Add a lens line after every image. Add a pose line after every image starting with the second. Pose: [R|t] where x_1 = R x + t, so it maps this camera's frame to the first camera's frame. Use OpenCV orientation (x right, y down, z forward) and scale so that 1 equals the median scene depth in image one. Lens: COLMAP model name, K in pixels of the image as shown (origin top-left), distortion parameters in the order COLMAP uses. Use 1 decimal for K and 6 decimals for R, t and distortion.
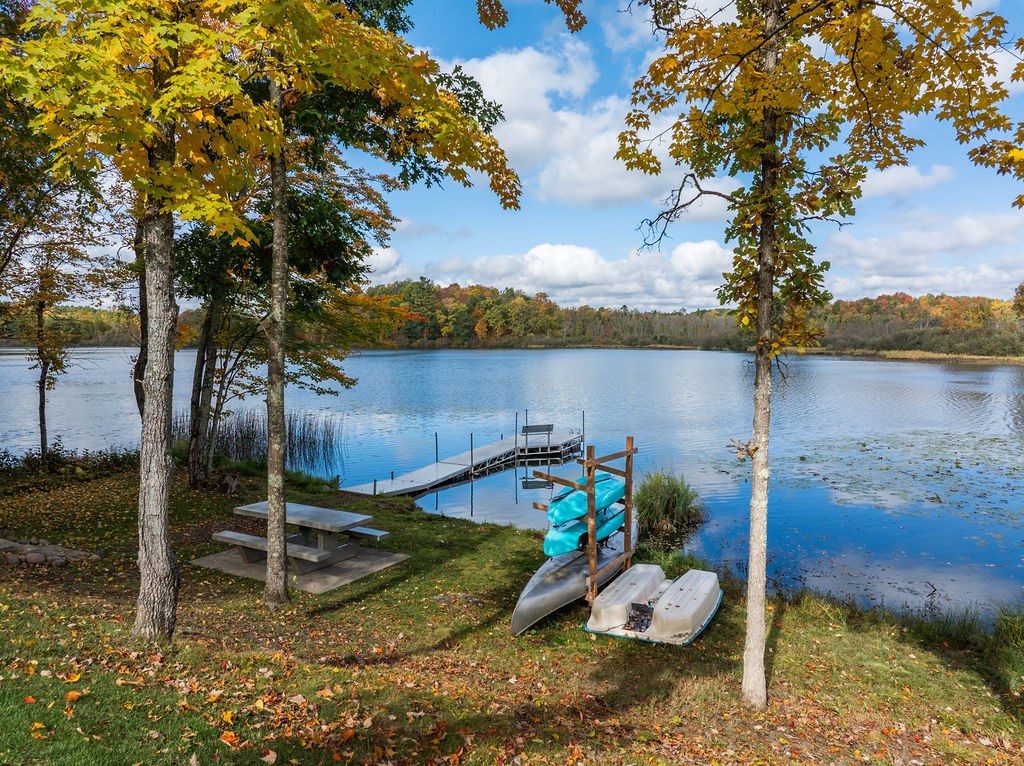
lens RADIAL K [[716.7, 0, 508.4], [0, 716.7, 385.5], [0, 0, 1]] dist [-0.031075, -0.016629]
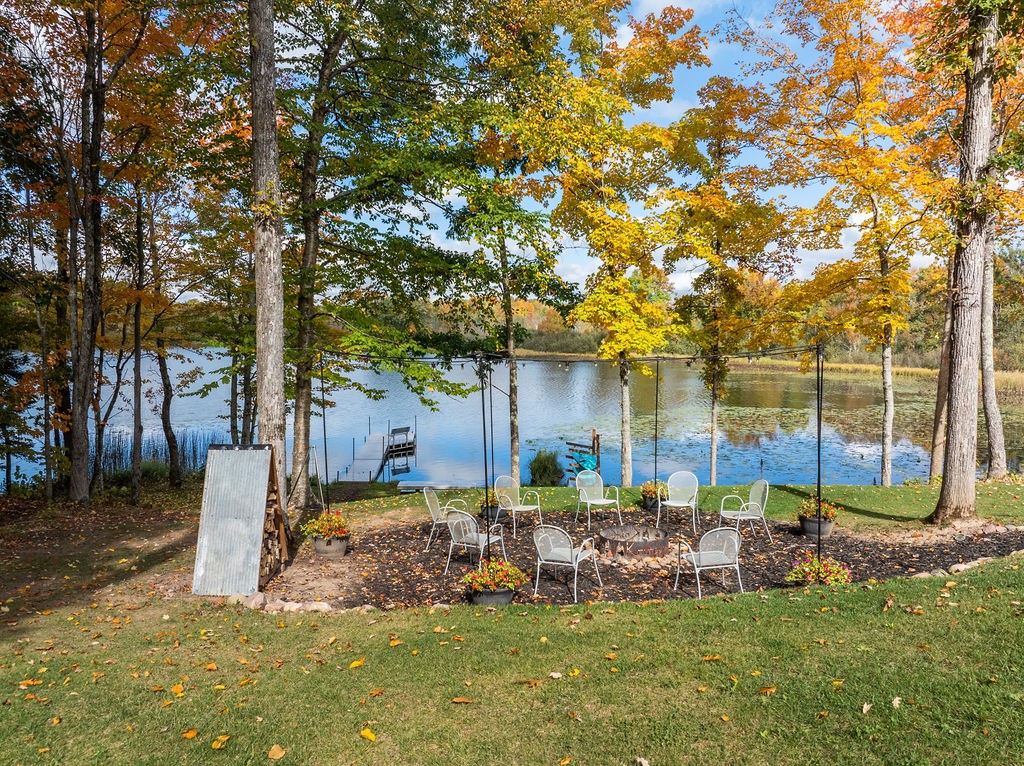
lens RADIAL K [[716.7, 0, 503.1], [0, 716.7, 381.5], [0, 0, 1]] dist [-0.031075, -0.016629]
pose [[0.859480, -0.031173, 0.510219, -0.093725], [0.029639, 0.999499, 0.011139, -0.008440], [-0.510310, 0.005548, 0.859973, -0.056384]]
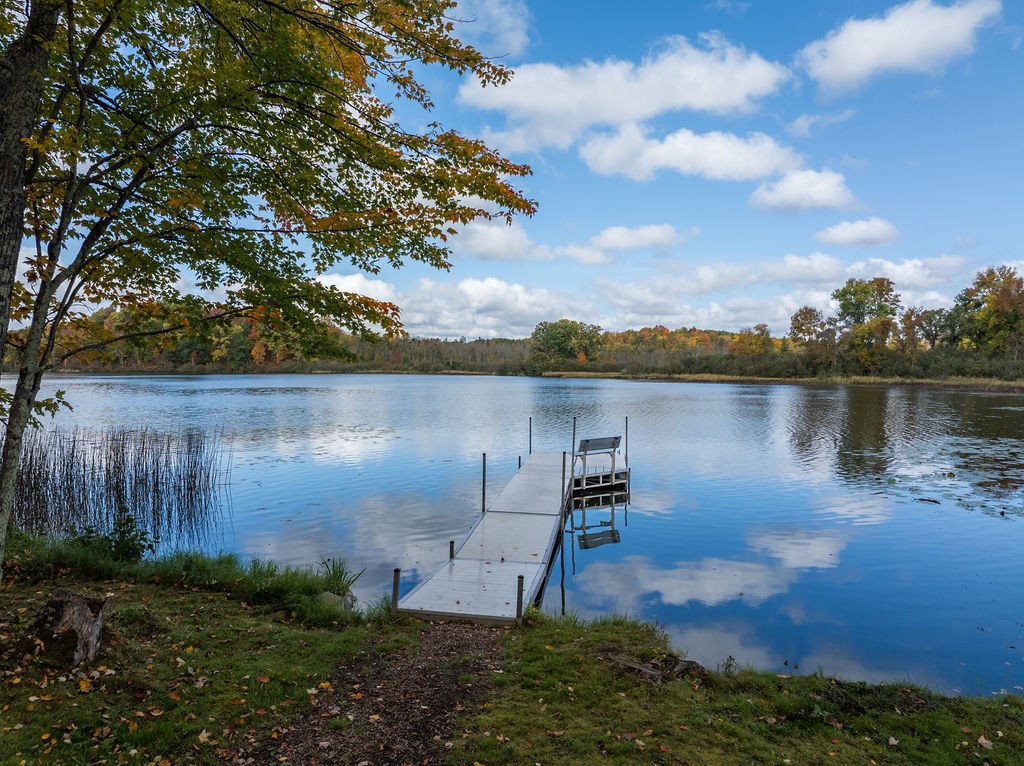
lens RADIAL K [[716.7, 0, 515.3], [0, 716.7, 377.2], [0, 0, 1]] dist [-0.031075, -0.016629]
pose [[0.948546, 0.003312, 0.316622, -0.040726], [0.013324, 0.998642, -0.050362, 0.006409], [-0.316359, 0.051990, 0.947214, 0.086200]]
